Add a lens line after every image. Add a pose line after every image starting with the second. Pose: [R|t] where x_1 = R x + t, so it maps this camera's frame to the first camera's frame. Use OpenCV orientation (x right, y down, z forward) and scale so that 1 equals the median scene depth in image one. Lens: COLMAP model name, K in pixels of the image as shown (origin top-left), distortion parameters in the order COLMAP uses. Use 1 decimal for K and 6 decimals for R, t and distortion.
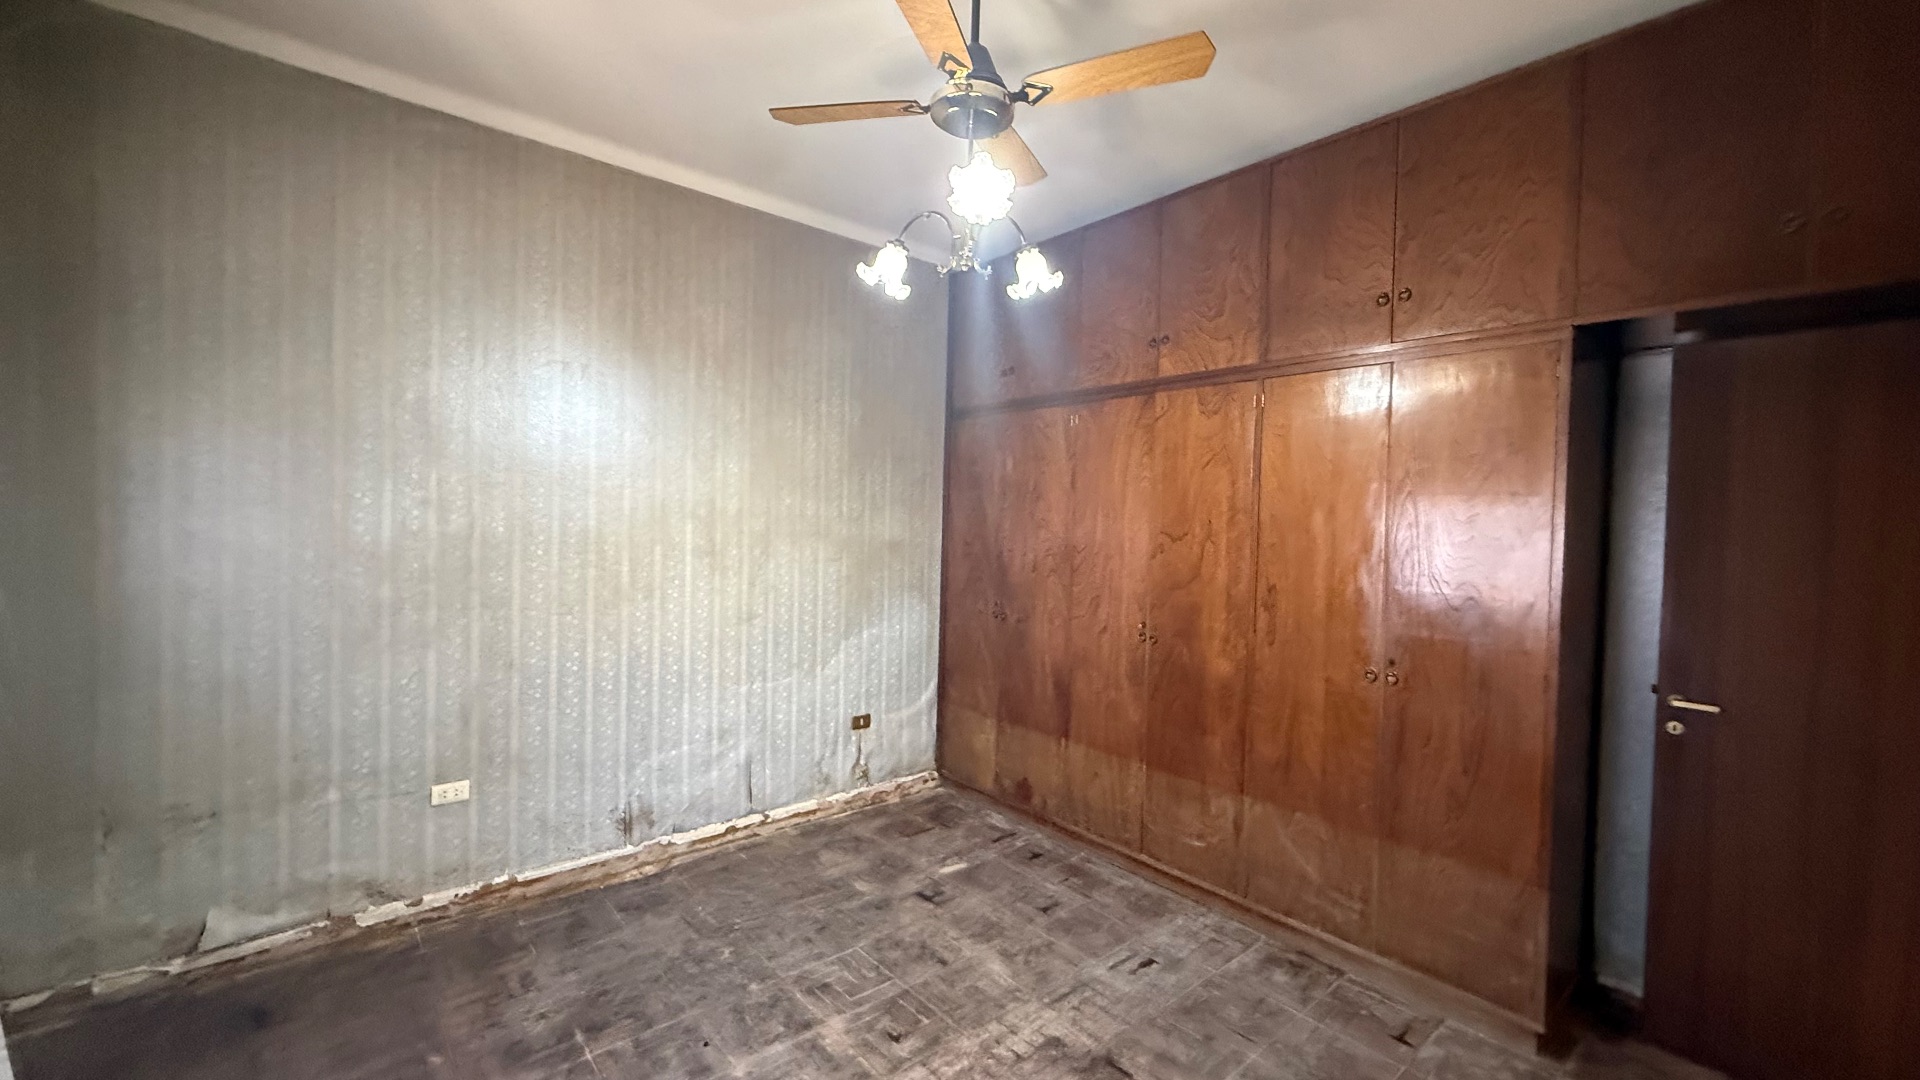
lens RADIAL K [[761.0, 0, 957.4], [0, 761.0, 538.2], [0, 0, 1]] dist [-0.000322, -0.000104]
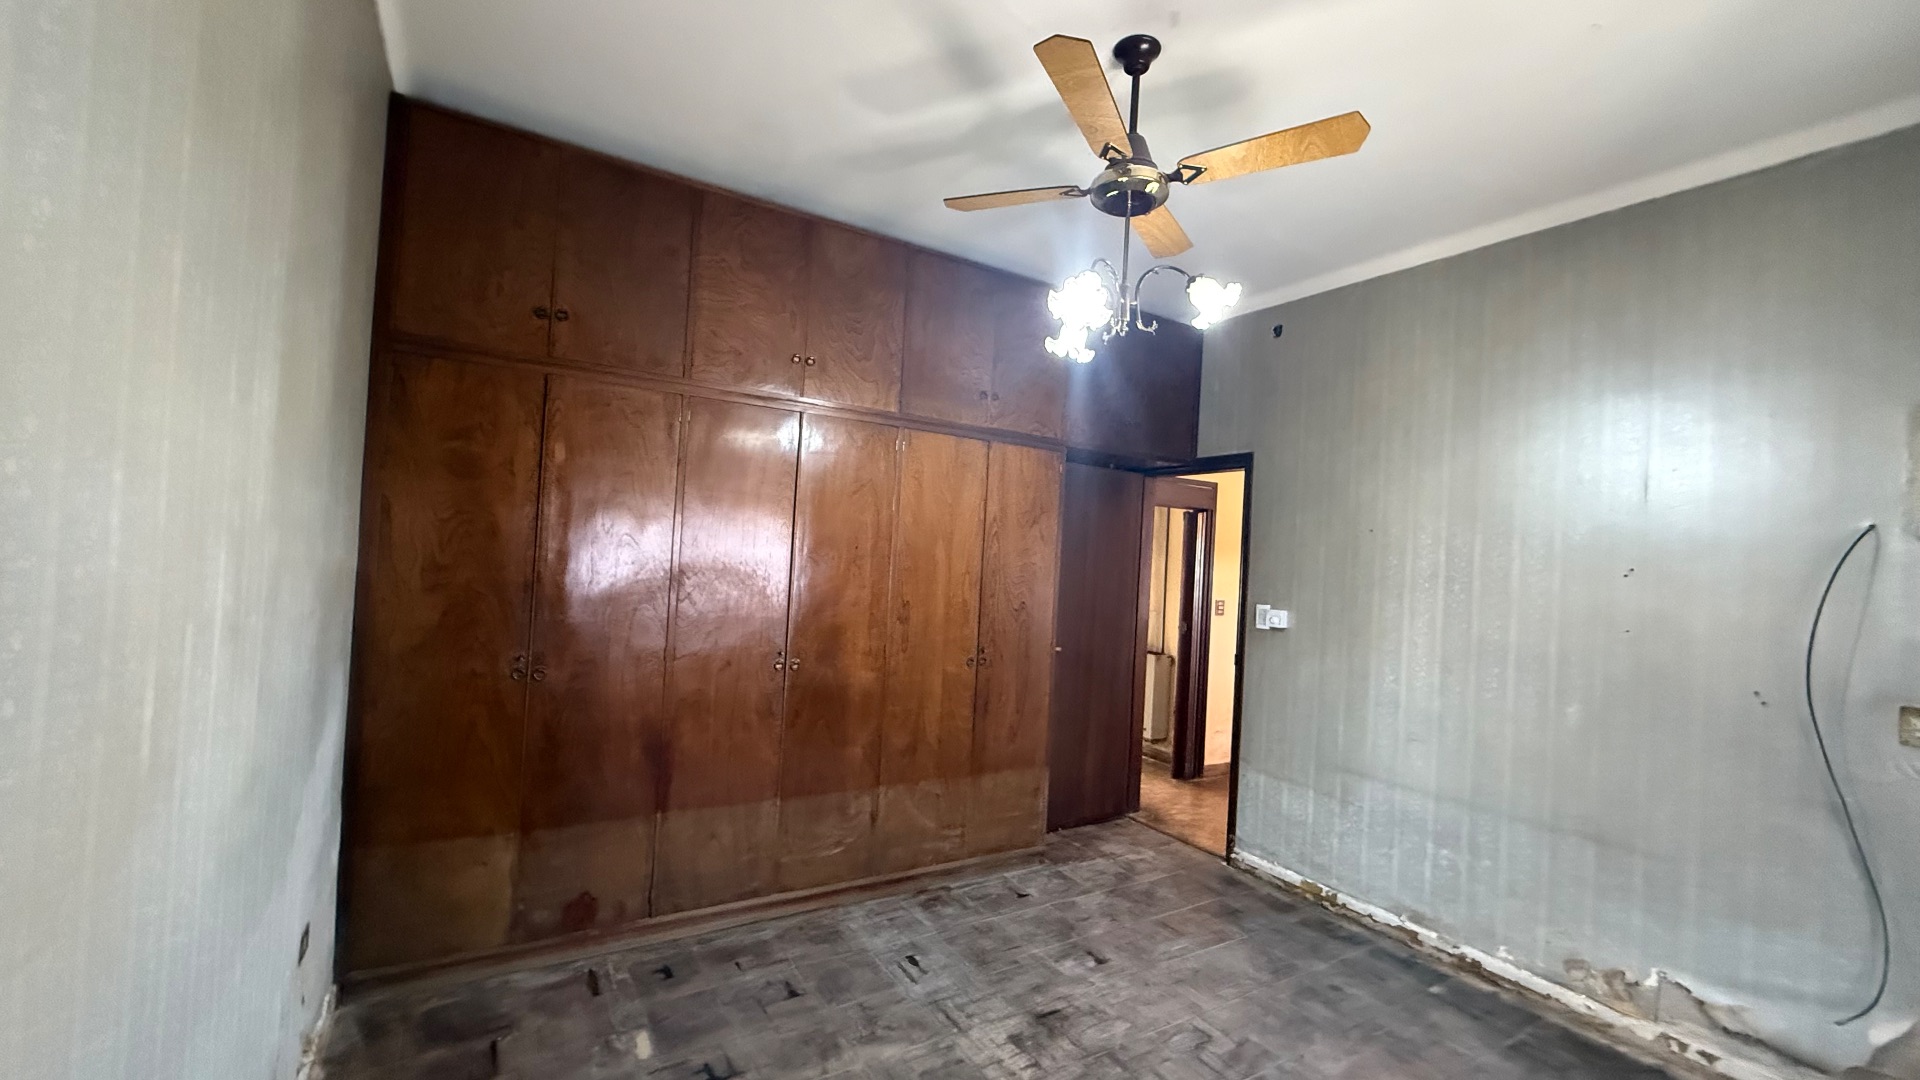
lens RADIAL K [[760.4, 0, 956.3], [0, 760.4, 541.1], [0, 0, 1]] dist [-0.000066, -0.000039]
pose [[0.160006, 0.001331, 0.987115, -0.777993], [-0.028822, 0.999579, 0.003324, -0.041510], [-0.986695, -0.028983, 0.159977, 0.753745]]
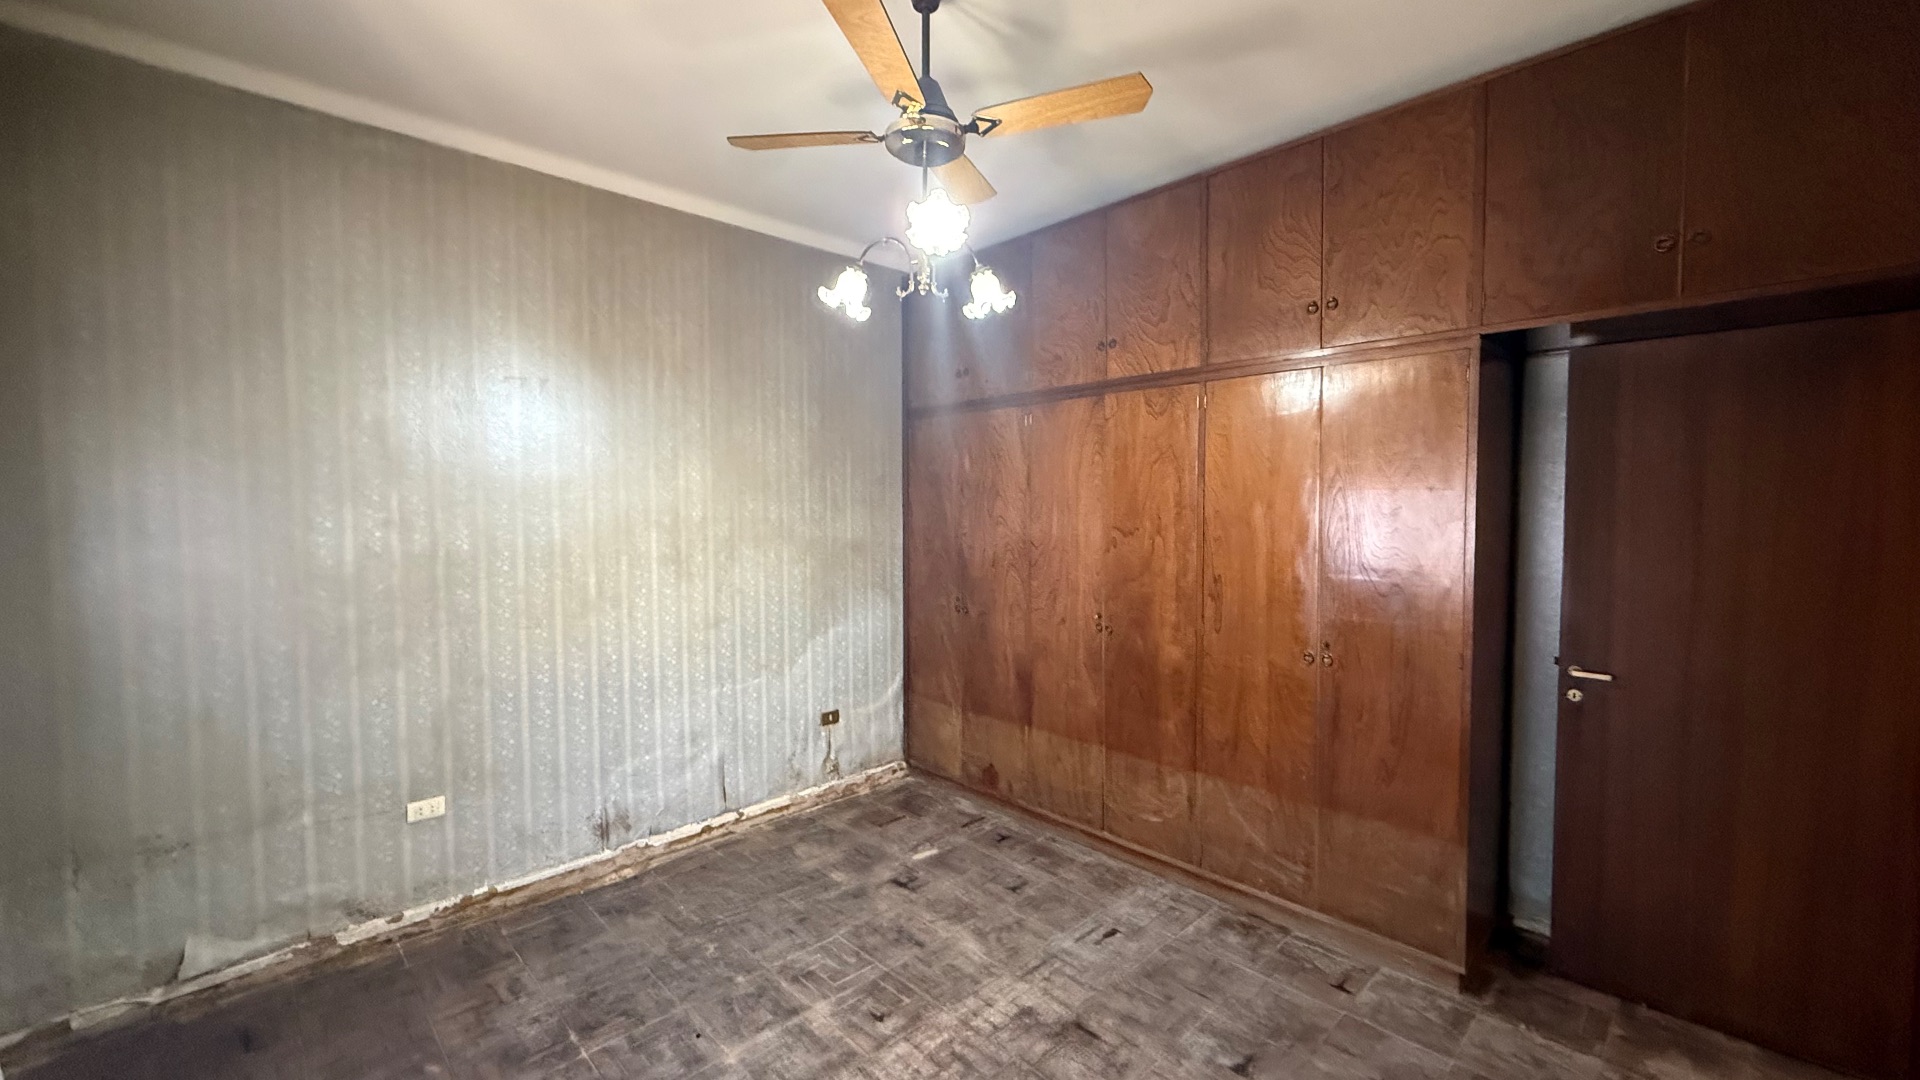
lens RADIAL K [[760.4, 0, 956.3], [0, 760.4, 541.1], [0, 0, 1]] dist [-0.000066, -0.000039]
pose [[0.997867, -0.032229, 0.056776, -0.010372], [0.030836, 0.999206, 0.025238, -0.025631], [-0.057544, -0.023433, 0.998068, -0.040796]]
